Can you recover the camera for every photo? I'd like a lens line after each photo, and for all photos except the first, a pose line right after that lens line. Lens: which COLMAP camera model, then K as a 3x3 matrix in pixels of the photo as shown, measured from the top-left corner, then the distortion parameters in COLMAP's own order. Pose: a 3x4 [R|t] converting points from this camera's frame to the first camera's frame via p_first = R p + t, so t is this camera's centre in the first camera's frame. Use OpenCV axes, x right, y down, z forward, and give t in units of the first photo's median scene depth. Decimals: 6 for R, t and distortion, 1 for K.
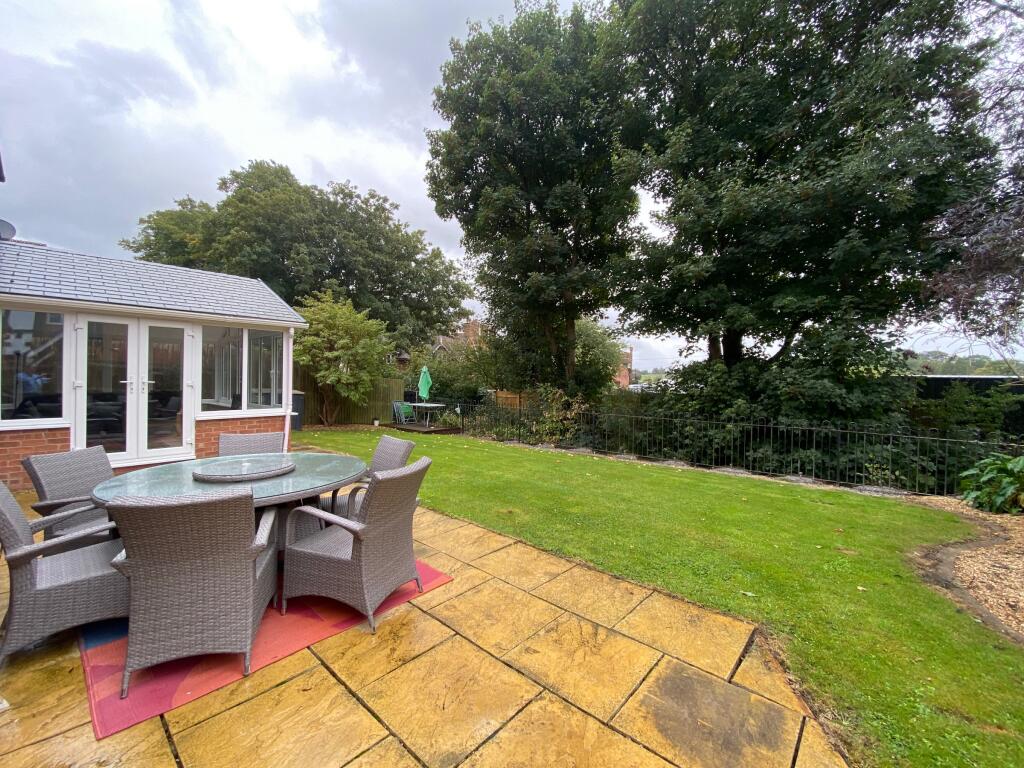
lens RADIAL K [[420.1, 0, 512.7], [0, 420.1, 379.4], [0, 0, 1]] dist [-0.024432, -0.004831]
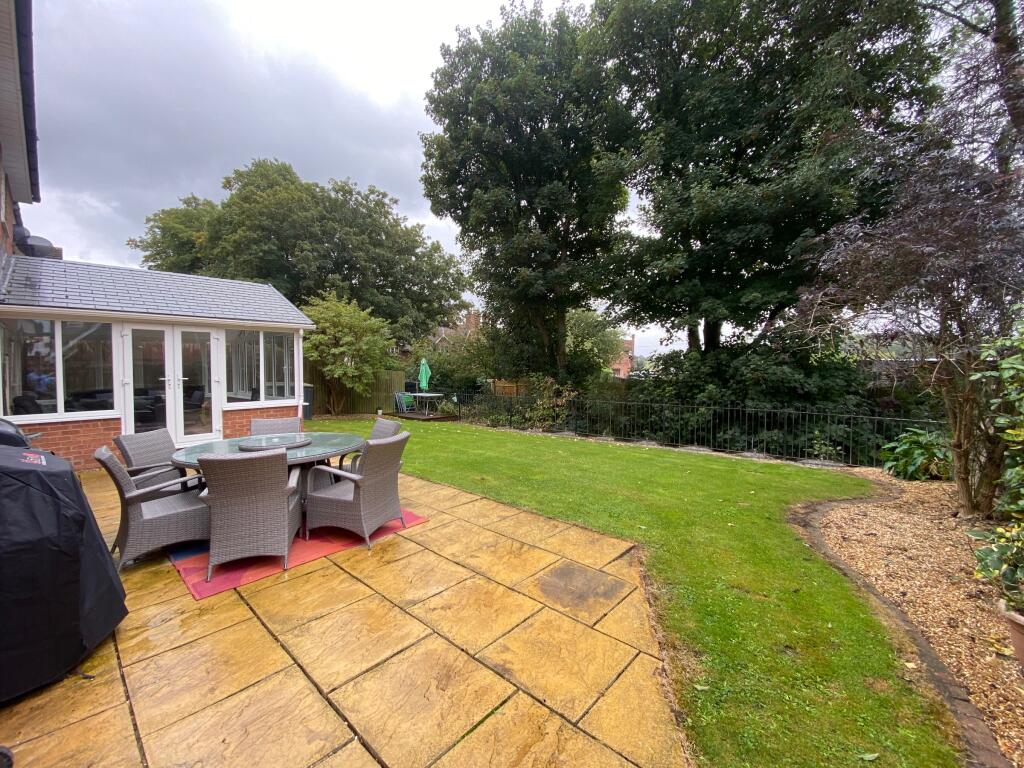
lens RADIAL K [[420.1, 0, 513.7], [0, 420.1, 382.4], [0, 0, 1]] dist [-0.024432, -0.004831]
pose [[0.999801, -0.016116, -0.011792, 0.050744], [0.016504, 0.999299, 0.033591, -0.004415], [0.011242, -0.033778, 0.999366, -0.112863]]
